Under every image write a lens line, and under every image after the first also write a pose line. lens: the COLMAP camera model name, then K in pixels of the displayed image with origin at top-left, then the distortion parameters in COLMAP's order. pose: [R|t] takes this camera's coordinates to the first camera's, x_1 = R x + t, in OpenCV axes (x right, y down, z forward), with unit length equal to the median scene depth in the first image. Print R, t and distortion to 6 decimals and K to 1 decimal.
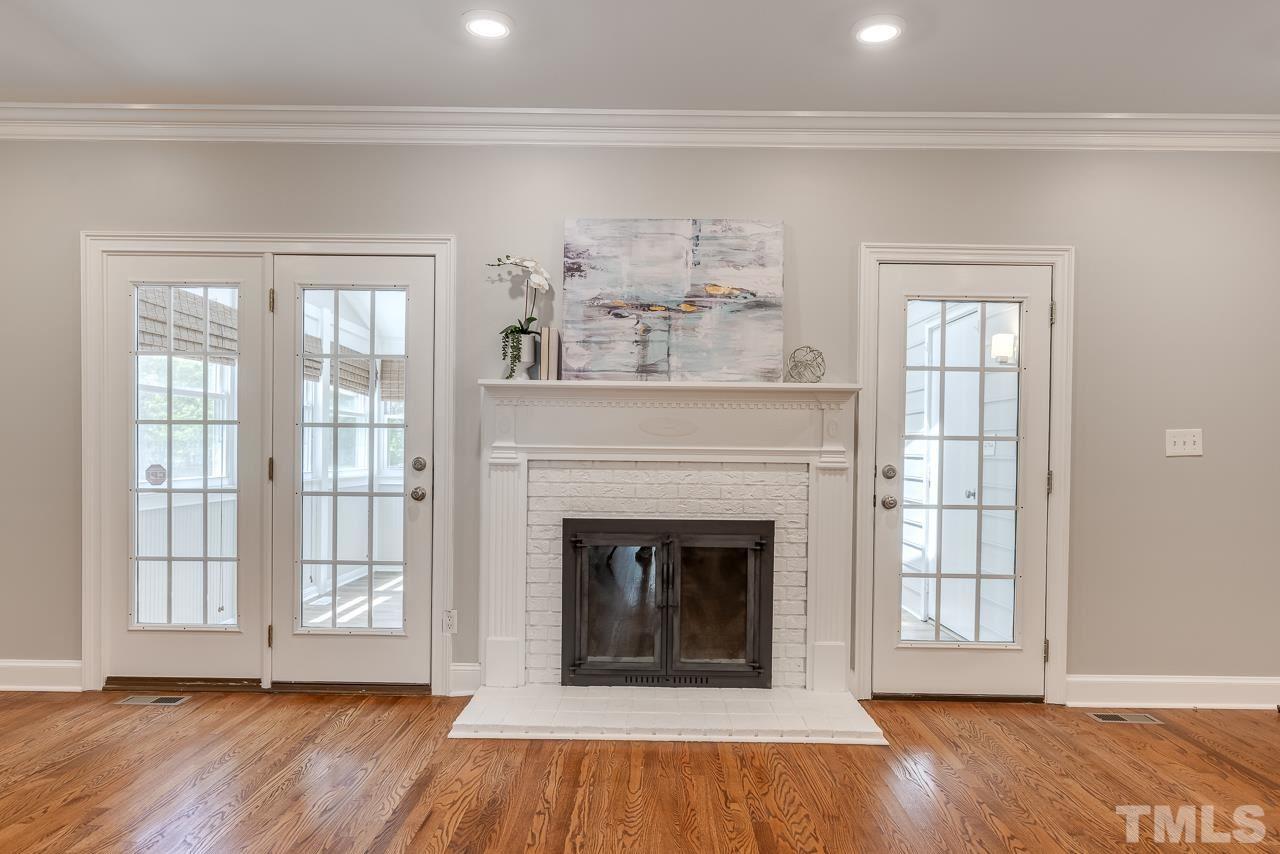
lens RADIAL K [[864.1, 0, 637.3], [0, 864.1, 458.6], [0, 0, 1]] dist [0.001466, -0.000225]
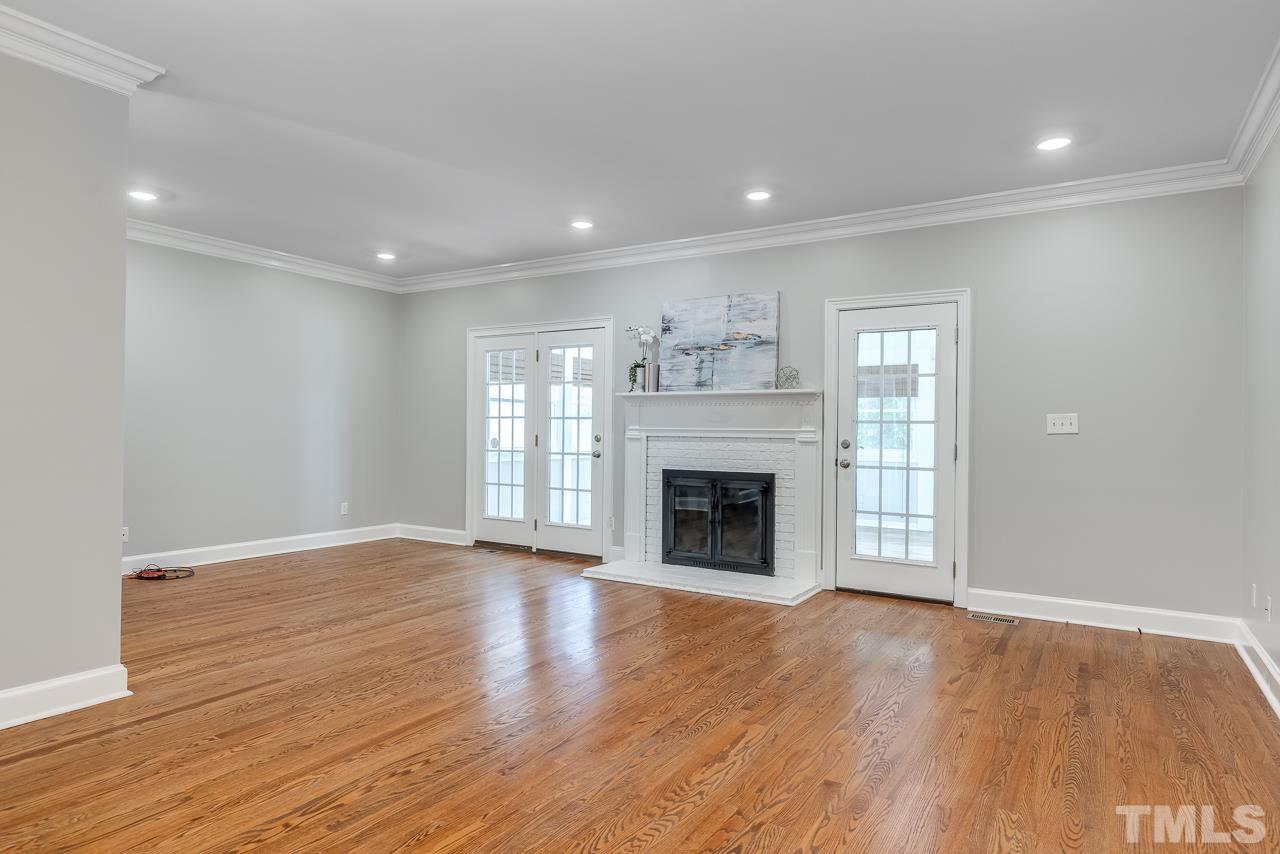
lens RADIAL K [[718.4, 0, 642.5], [0, 718.4, 429.6], [0, 0, 1]] dist [0.016545, 0.017616]
pose [[0.858755, -0.002982, -0.512377, 0.642236], [-0.006902, 0.999825, -0.017387, 0.014142], [0.512340, 0.018468, 0.858584, -0.297409]]
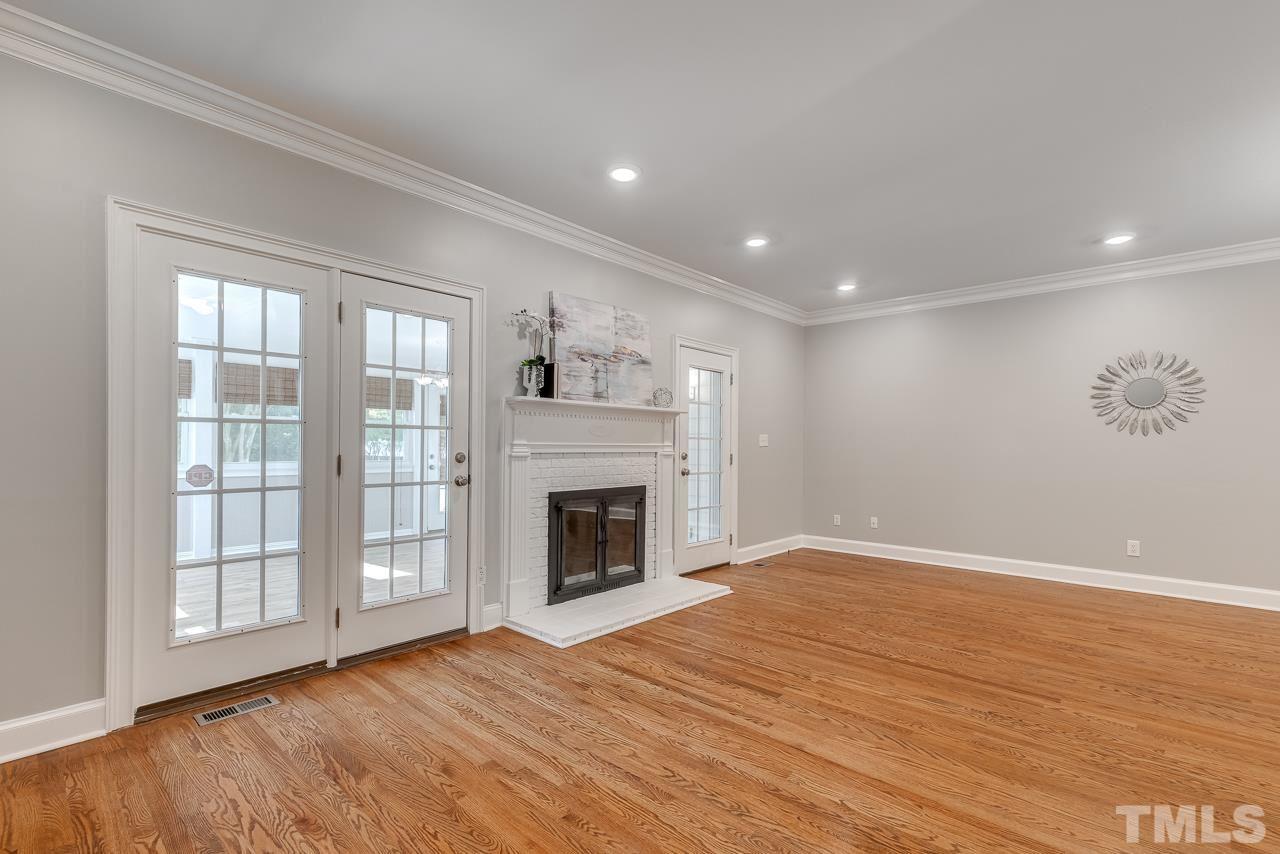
lens RADIAL K [[578.5, 0, 627.1], [0, 578.5, 443.6], [0, 0, 1]] dist [0.010861, -0.001723]
pose [[0.672573, -0.004404, 0.740018, -0.735868], [0.010340, 0.999941, -0.003447, -0.009344], [-0.739959, 0.009970, 0.672578, 0.236752]]
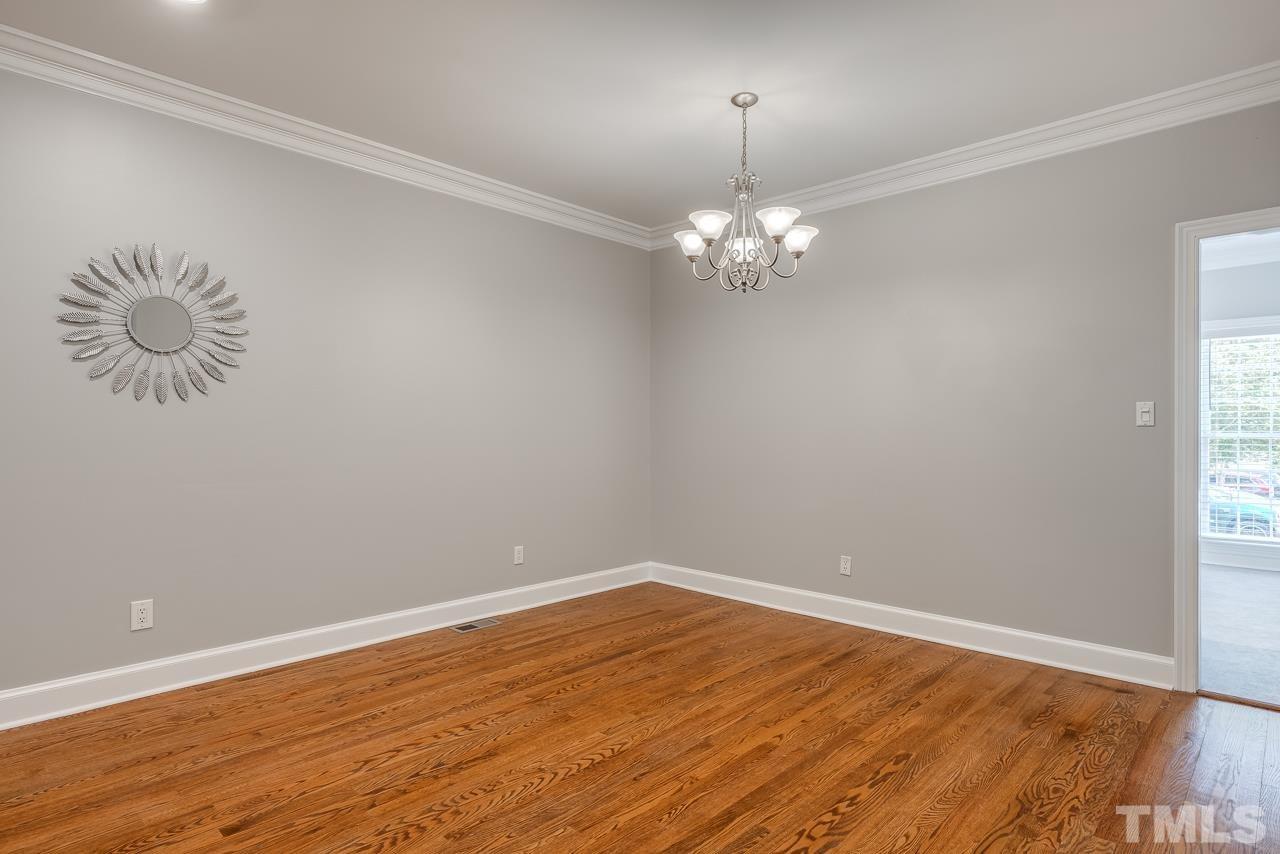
lens RADIAL K [[718.4, 0, 639.6], [0, 718.4, 423.1], [0, 0, 1]] dist [0.016545, 0.017616]
pose [[-0.725640, -0.007626, 0.688032, -0.099030], [-0.002361, 0.999960, 0.008593, -0.004762], [-0.688071, 0.004611, -0.725629, 0.469415]]
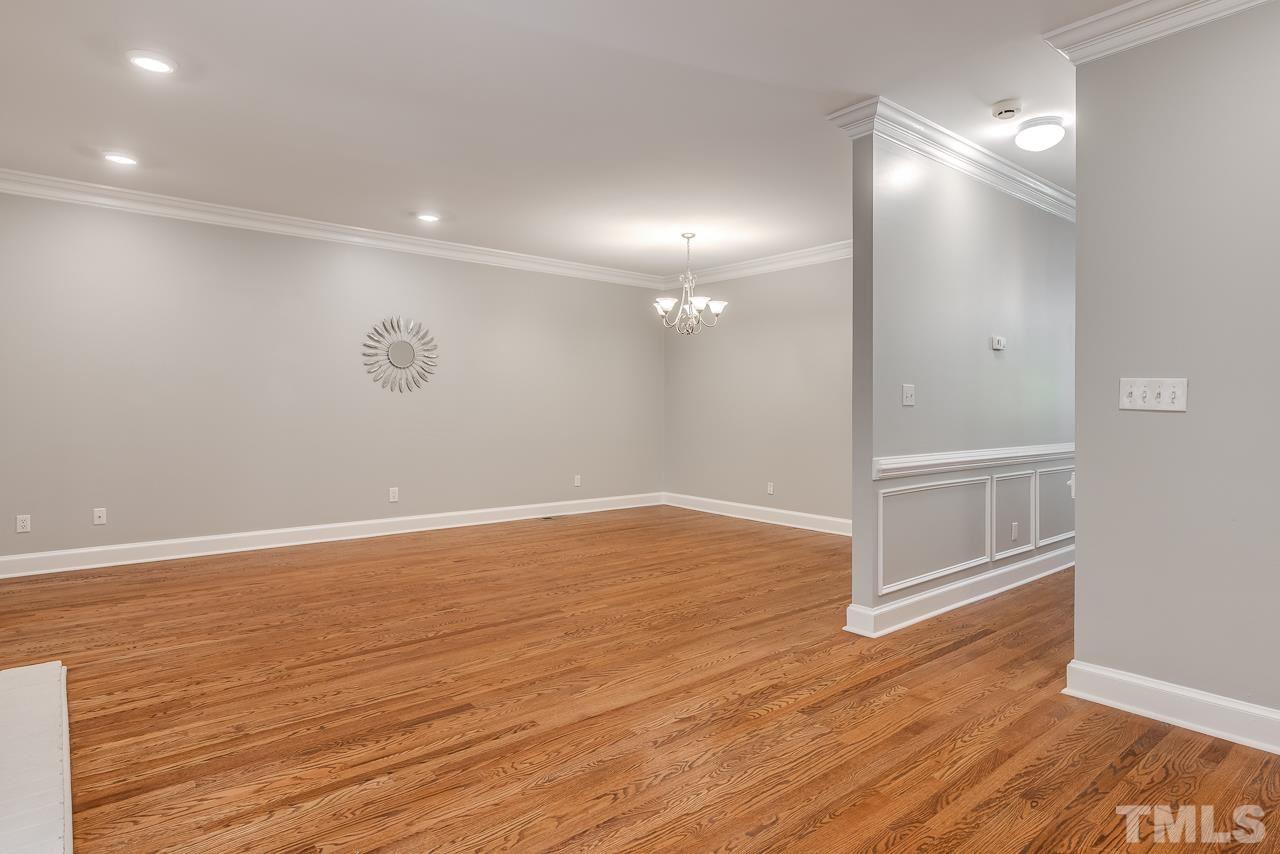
lens RADIAL K [[718.4, 0, 641.3], [0, 718.4, 399.3], [0, 0, 1]] dist [0.016545, 0.017616]
pose [[-0.645568, -0.006397, 0.763676, -0.751804], [-0.002919, 0.999978, 0.005908, -0.014775], [-0.763697, 0.001585, -0.645573, 0.883813]]
